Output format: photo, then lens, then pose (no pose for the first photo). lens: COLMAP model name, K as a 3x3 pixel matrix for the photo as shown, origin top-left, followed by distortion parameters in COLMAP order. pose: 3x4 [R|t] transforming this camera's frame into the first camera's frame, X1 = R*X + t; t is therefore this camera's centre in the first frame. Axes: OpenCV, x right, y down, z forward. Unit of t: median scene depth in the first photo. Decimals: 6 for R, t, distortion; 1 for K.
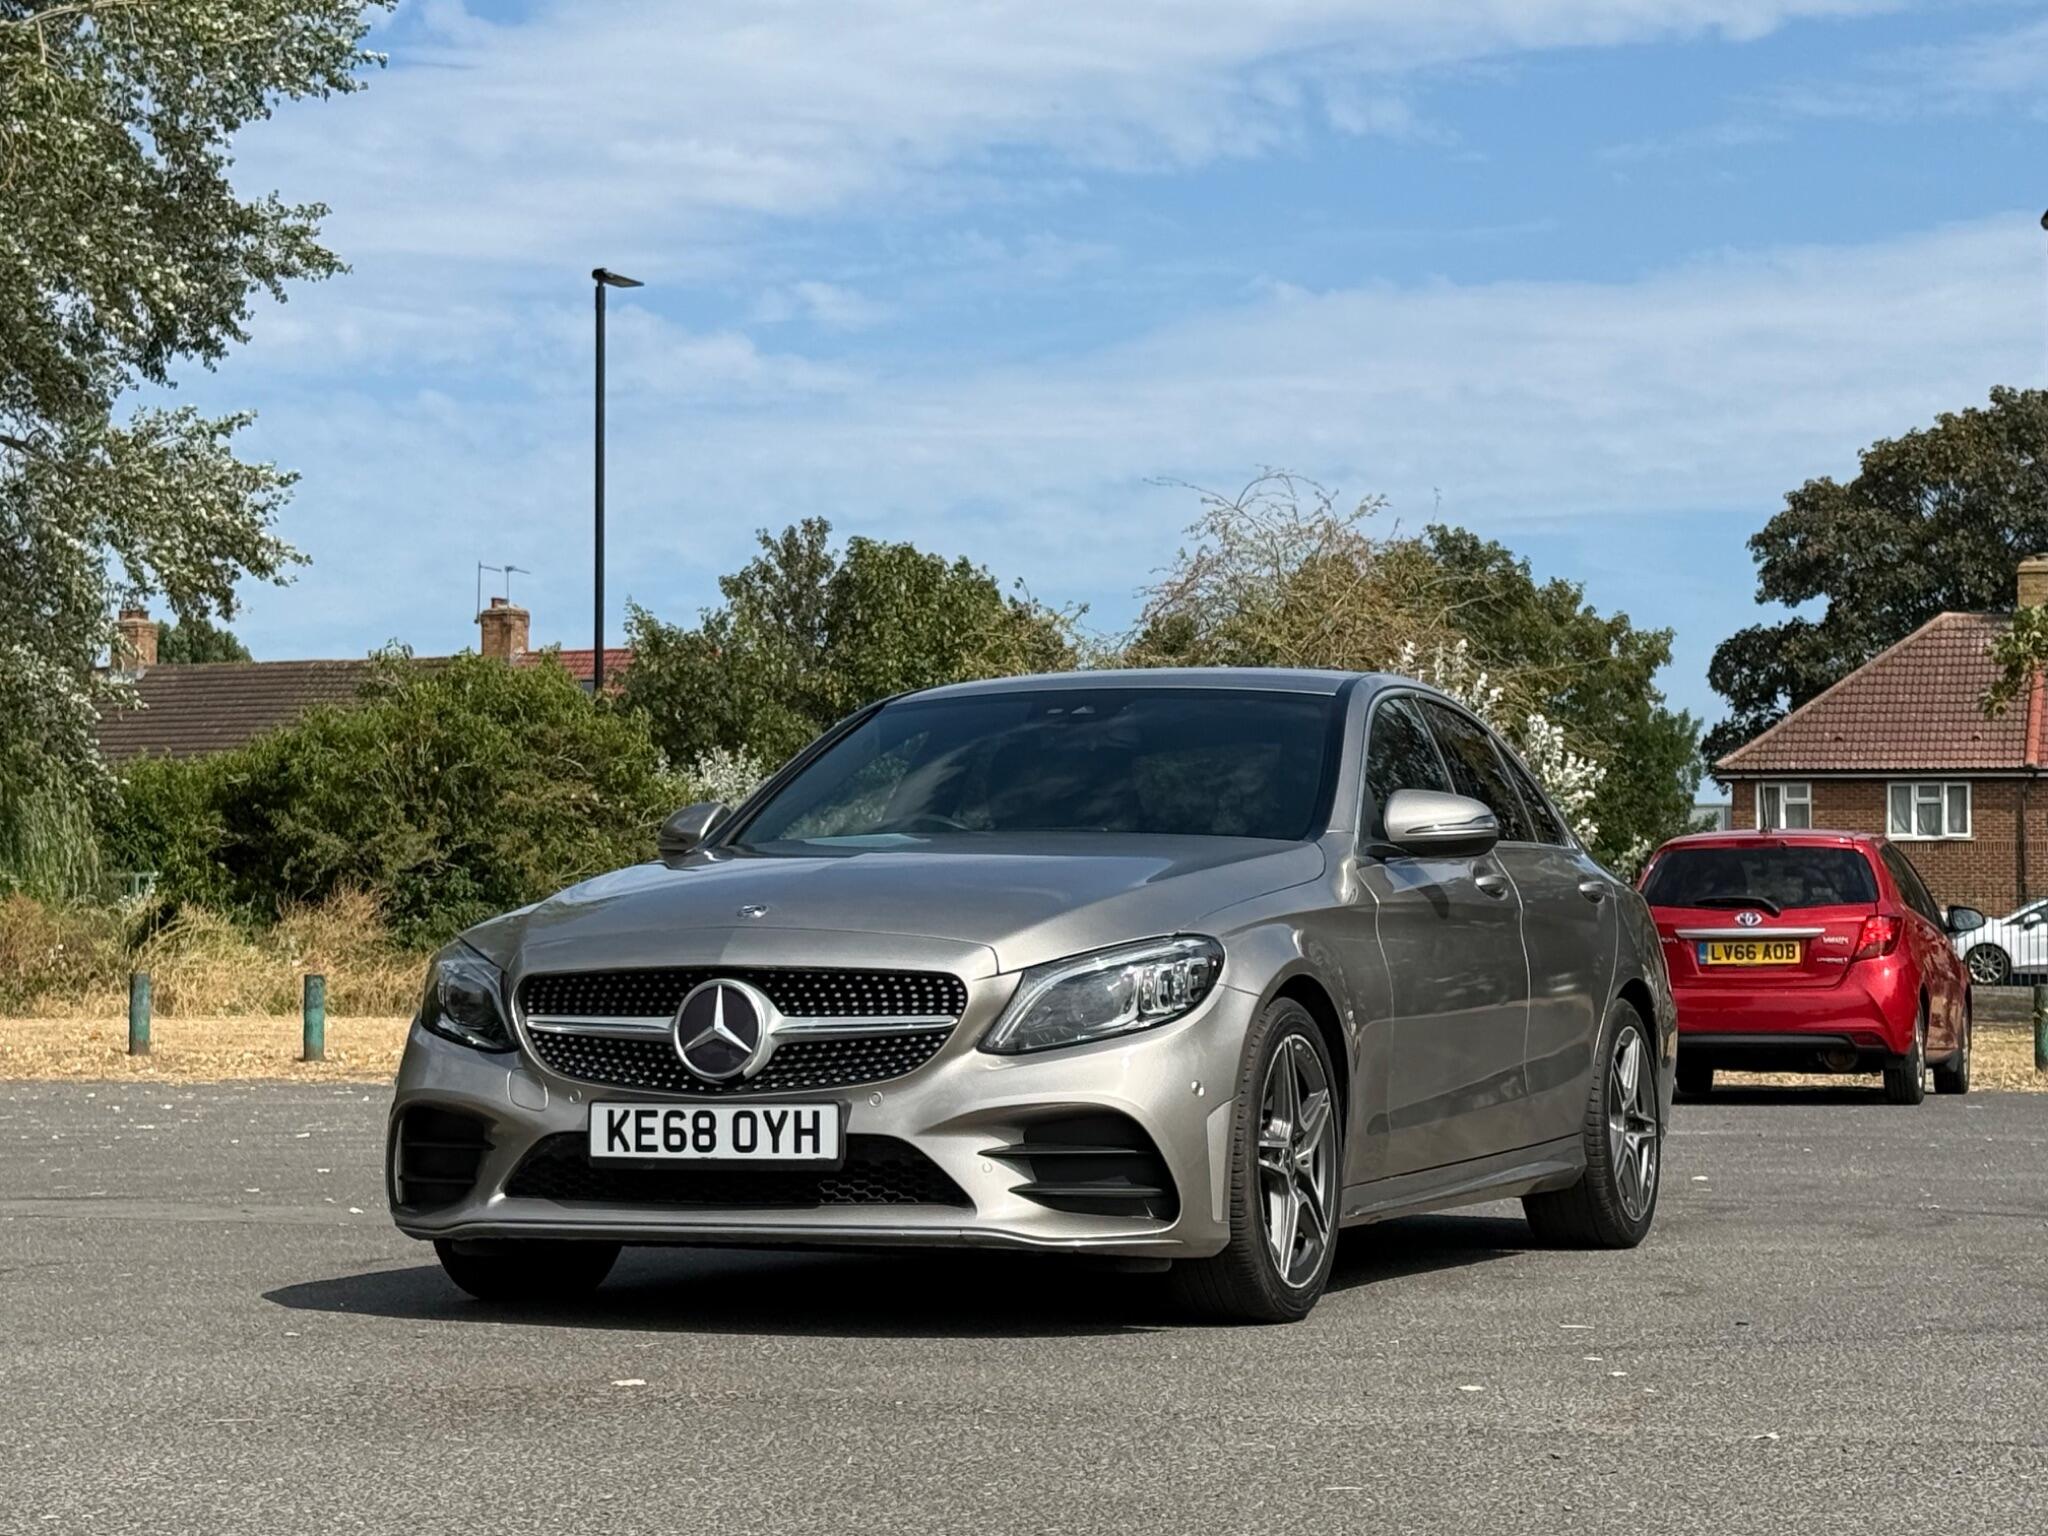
lens RADIAL K [[4408.6, 0, 1019.3], [0, 4408.6, 779.6], [0, 0, 1]] dist [0.140909, 0.000000]
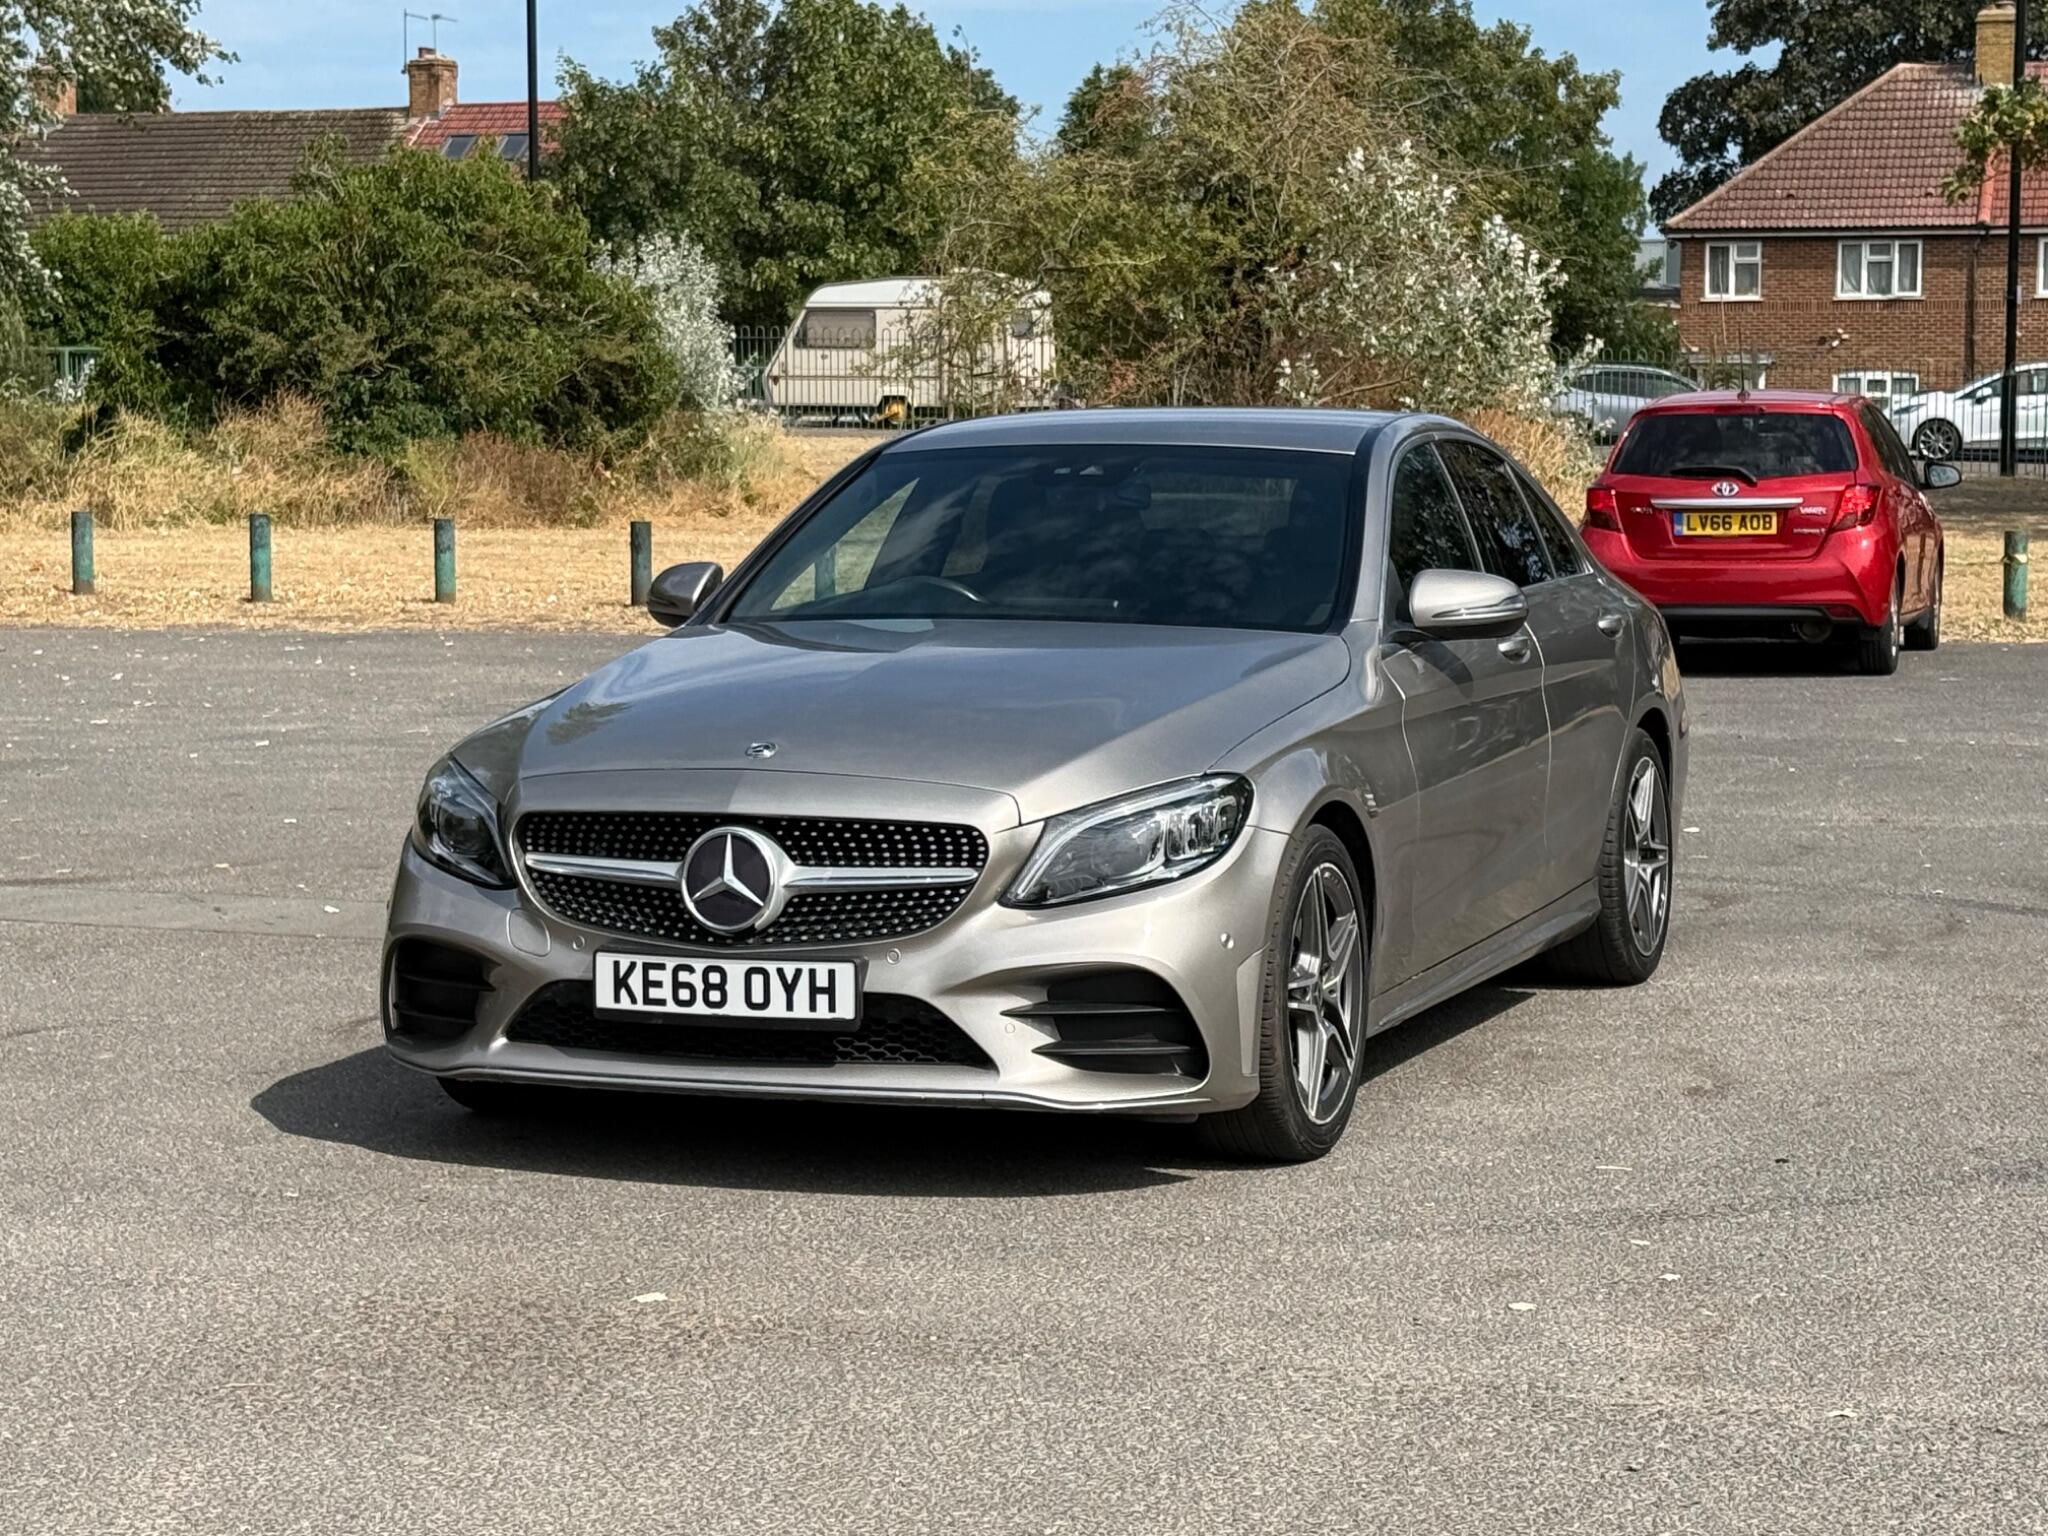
lens RADIAL K [[4408.6, 0, 1017.3], [0, 4408.6, 797.5], [0, 0, 1]] dist [0.140909, 0.000000]
pose [[0.999894, -0.003002, 0.014224, -0.015324], [0.001085, 0.991133, 0.132870, -0.071684], [-0.014497, -0.132841, 0.991031, 0.041685]]
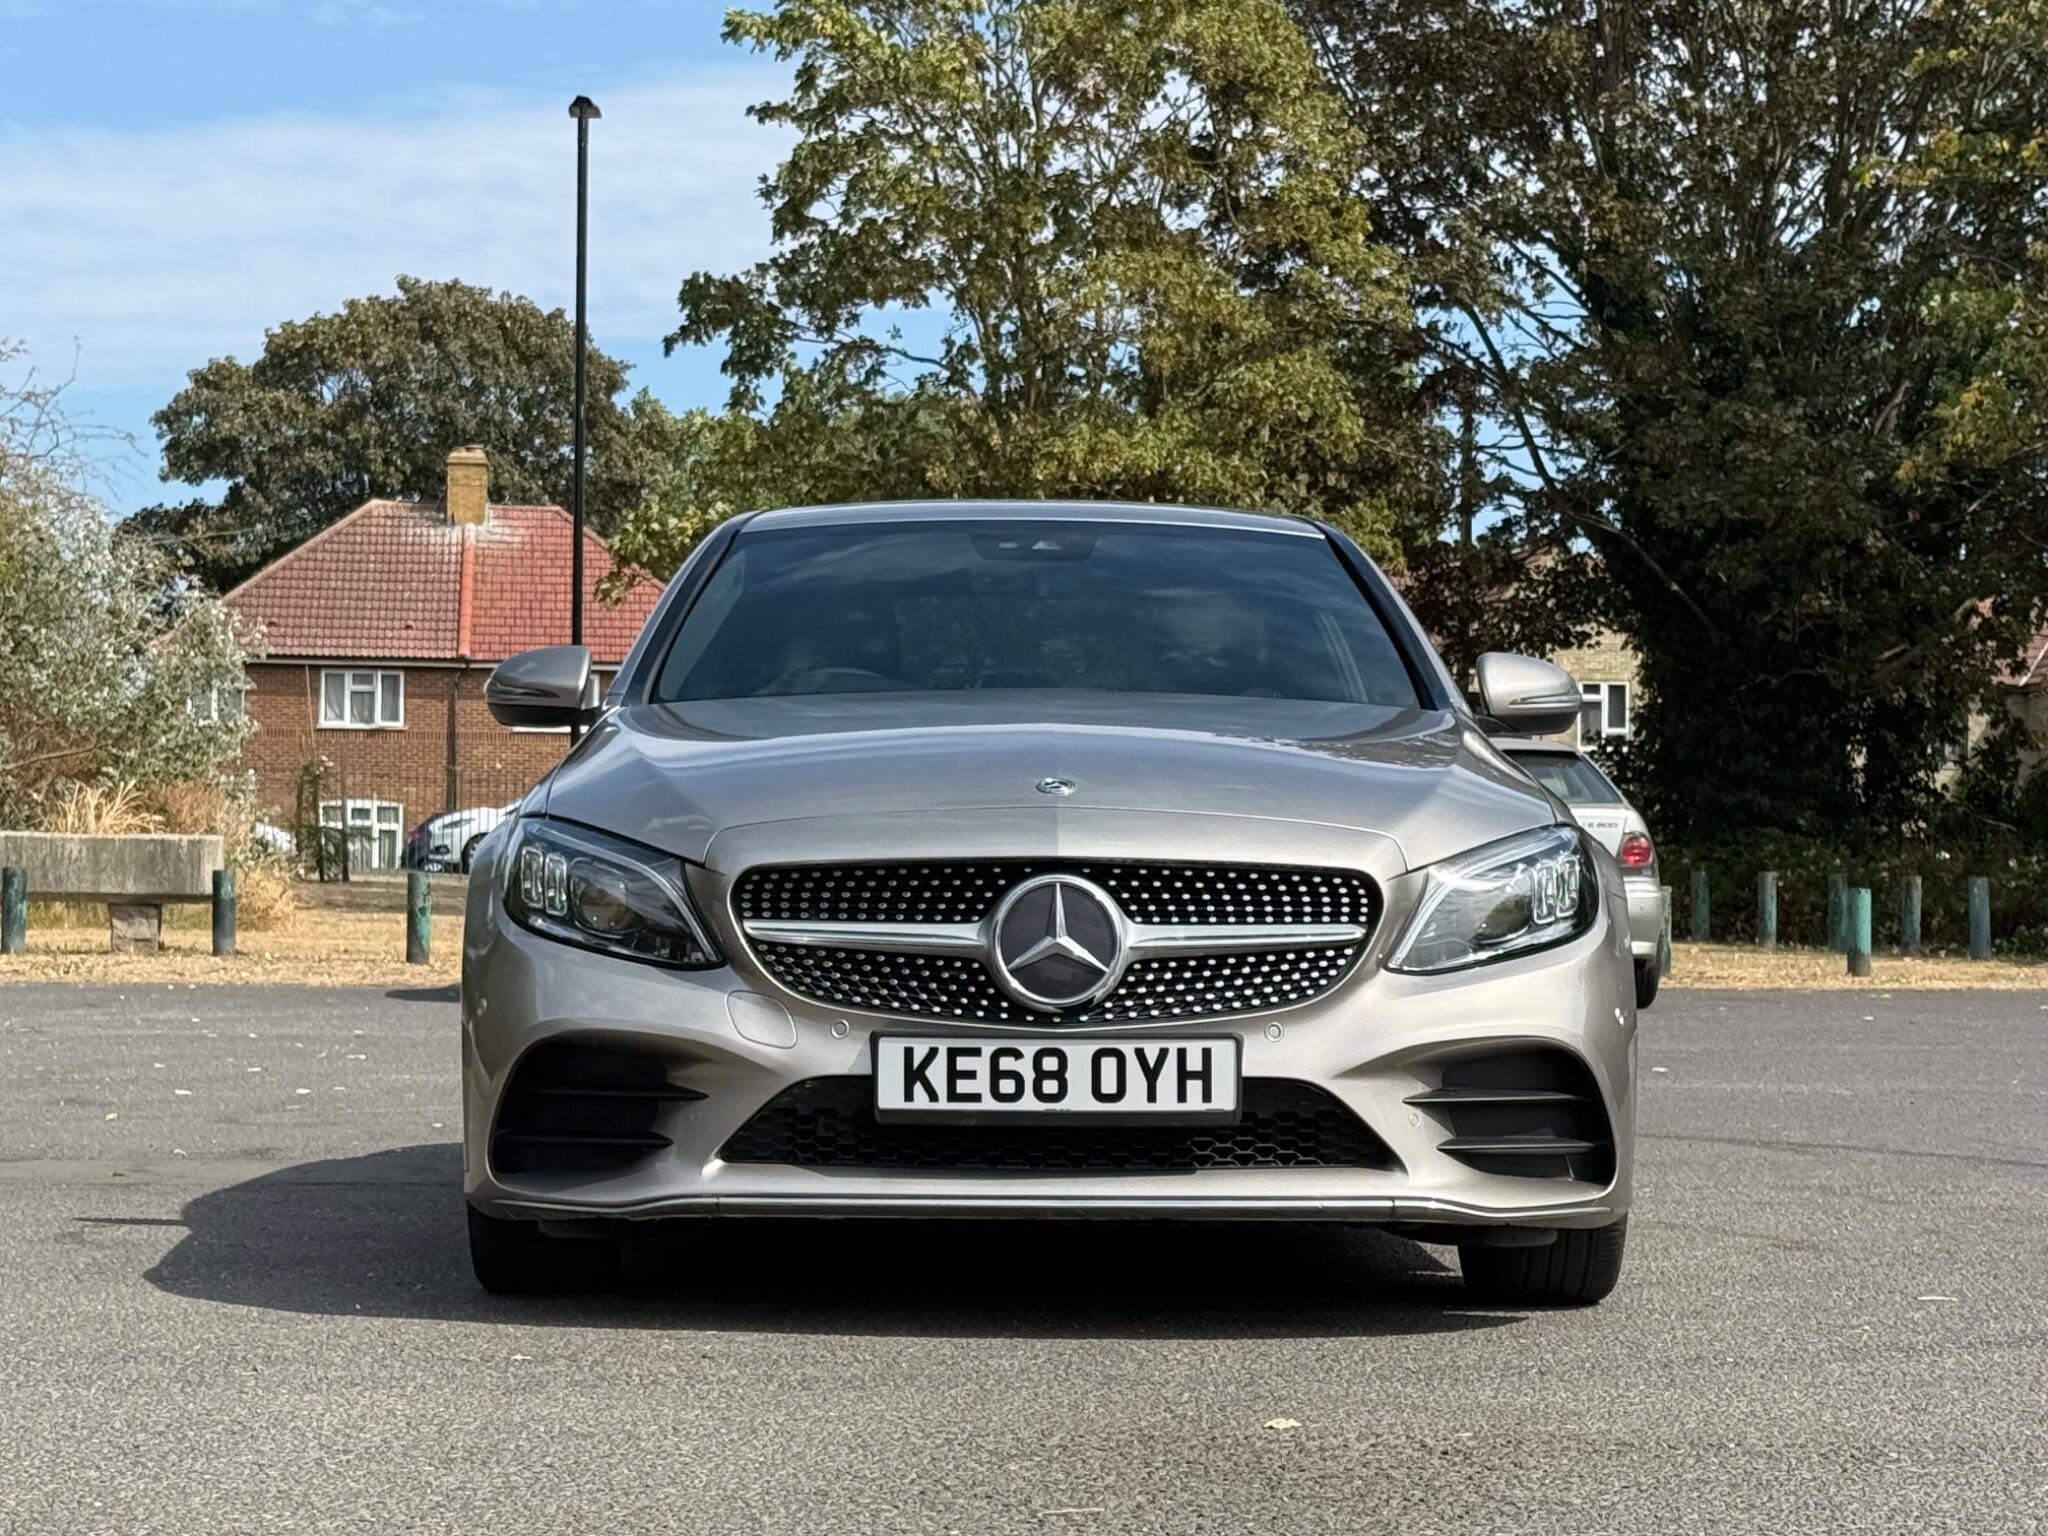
lens RADIAL K [[4408.6, 0, 1042.4], [0, 4408.6, 781.7], [0, 0, 1]] dist [0.140909, 0.000000]
pose [[0.923665, 0.016529, 0.382845, -0.293441], [-0.026394, 0.999441, 0.020528, 0.011058], [-0.382291, -0.029065, 0.923585, 0.243092]]
